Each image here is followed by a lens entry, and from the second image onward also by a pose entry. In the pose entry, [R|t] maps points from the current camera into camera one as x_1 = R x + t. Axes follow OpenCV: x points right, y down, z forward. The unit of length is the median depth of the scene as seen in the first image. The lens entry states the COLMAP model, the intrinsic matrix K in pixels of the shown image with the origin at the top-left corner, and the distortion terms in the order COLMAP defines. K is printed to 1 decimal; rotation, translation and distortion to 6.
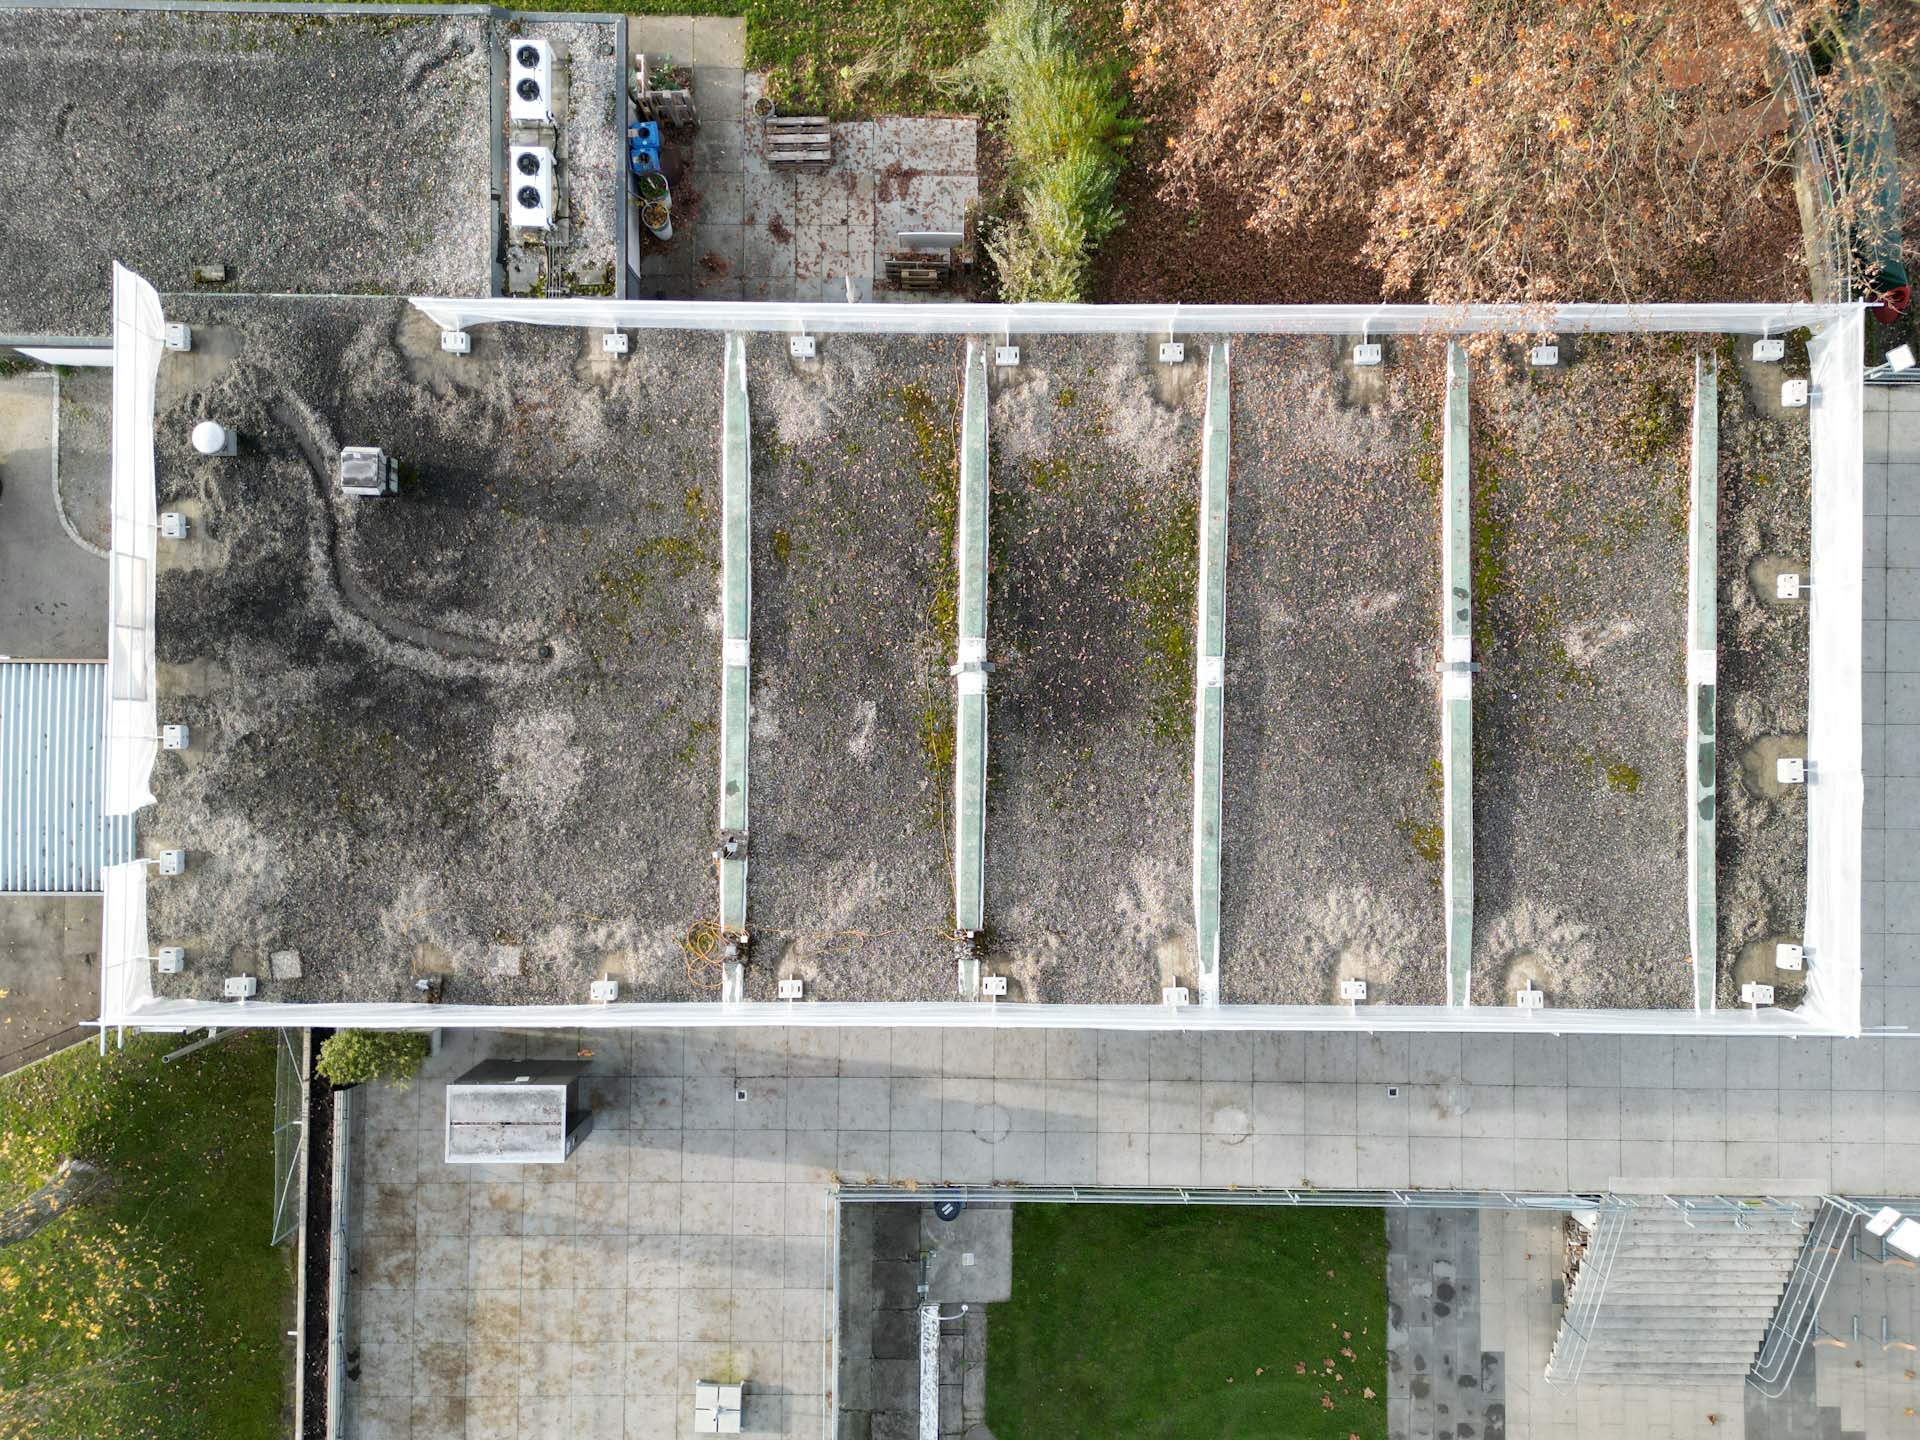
lens RADIAL K [[1334.1, 0, 960.0], [0, 1334.1, 720.0], [0, 0, 1]] dist [0.123257, -0.155987]
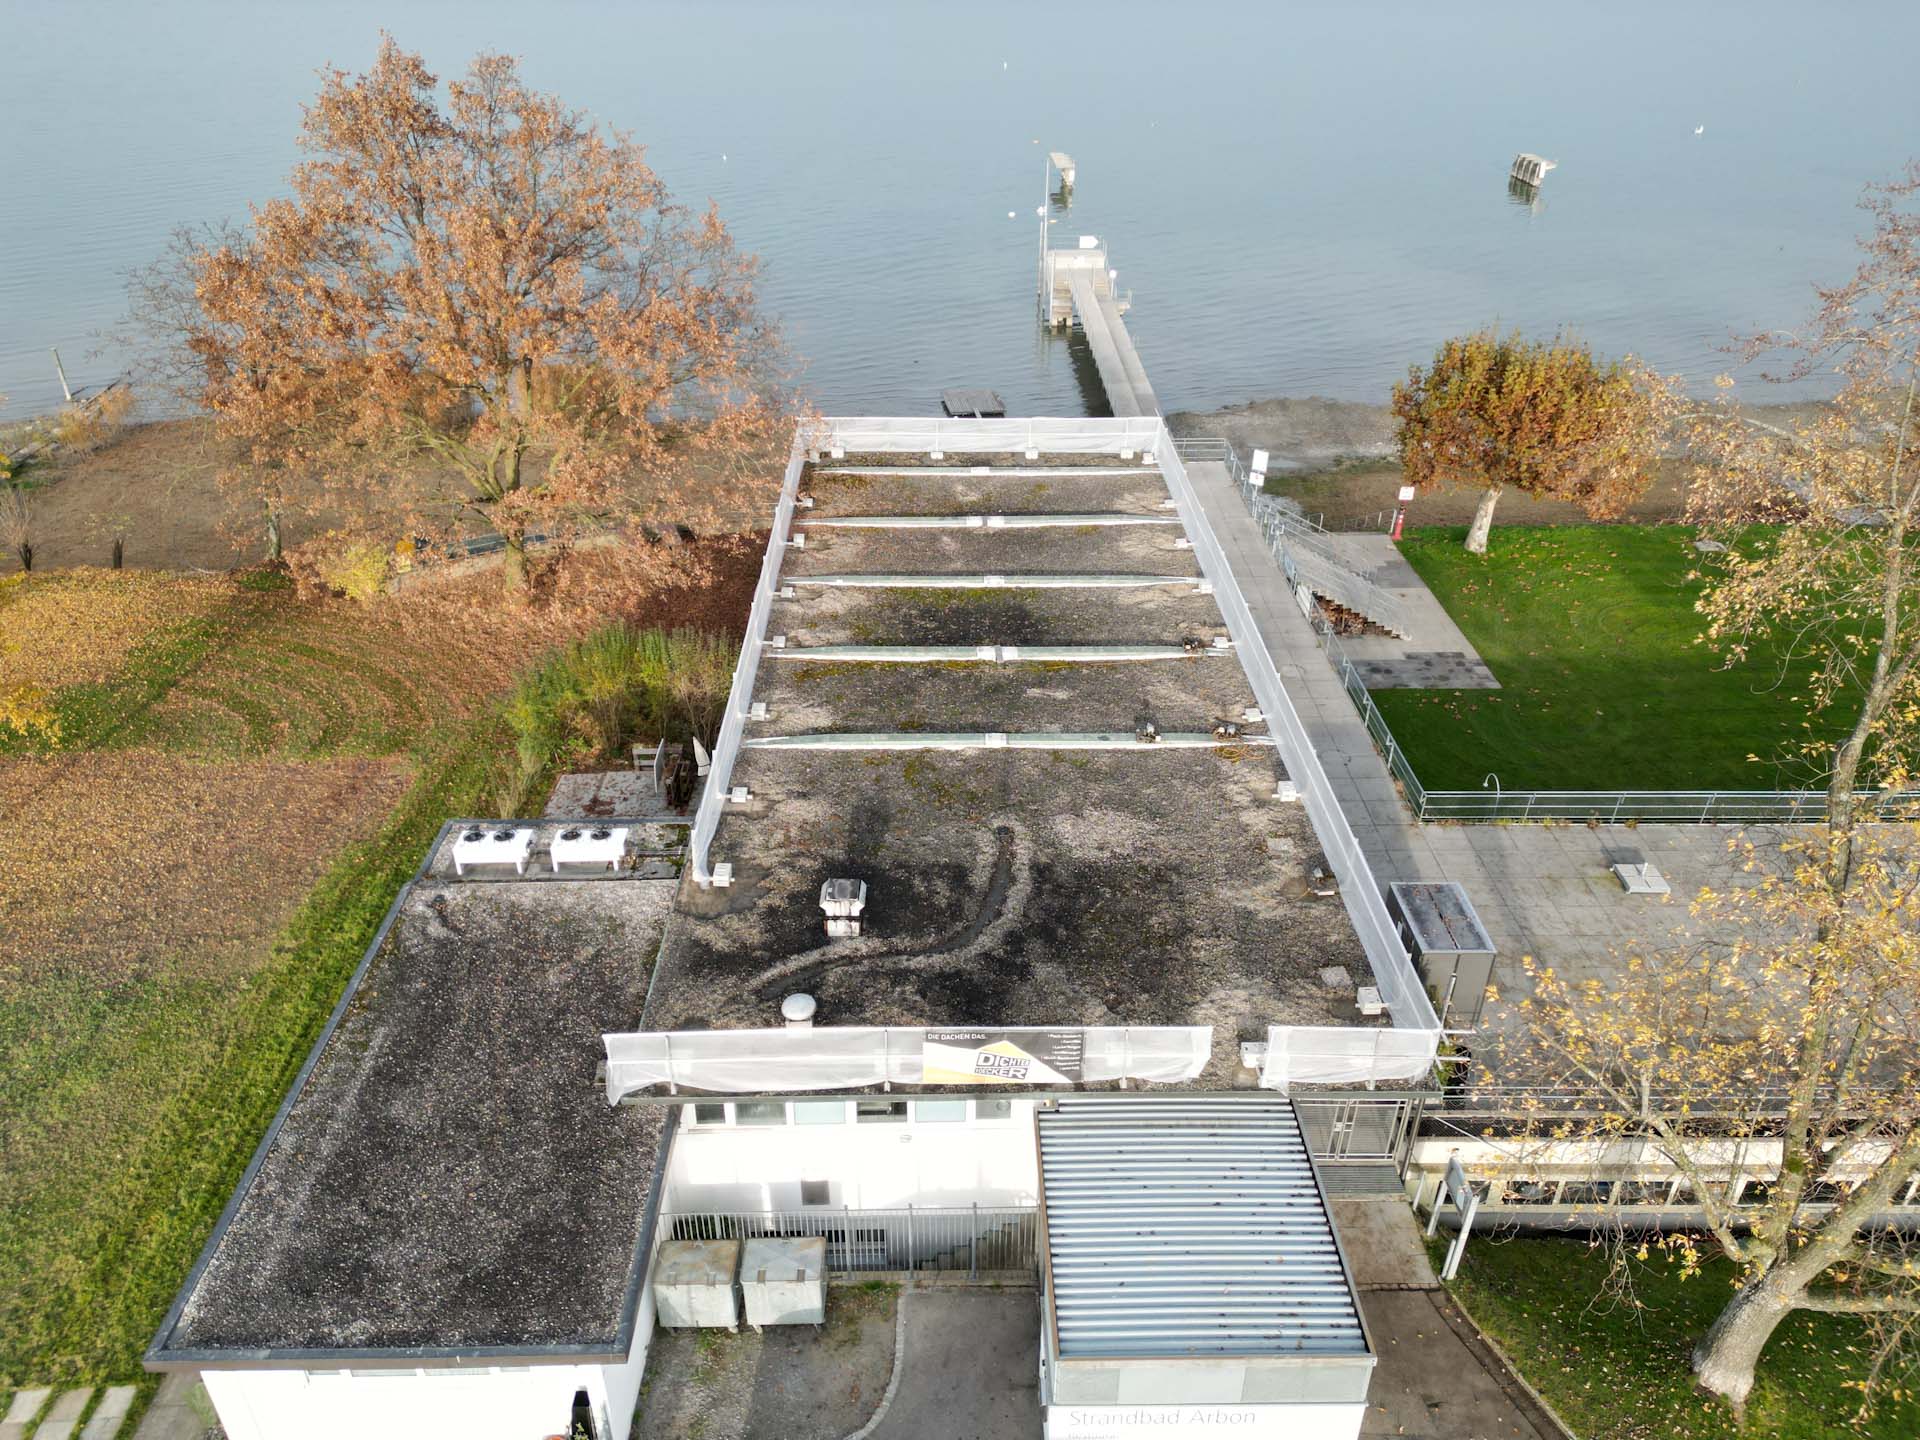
lens RADIAL K [[1334.1, 0, 960.0], [0, 1334.1, 720.0], [0, 0, 1]] dist [0.123257, -0.155987]
pose [[-0.023725, -0.510445, 0.859583, -1.227525], [0.999650, -0.002045, 0.026377, -0.116300], [-0.011706, 0.859908, 0.510315, 0.345793]]
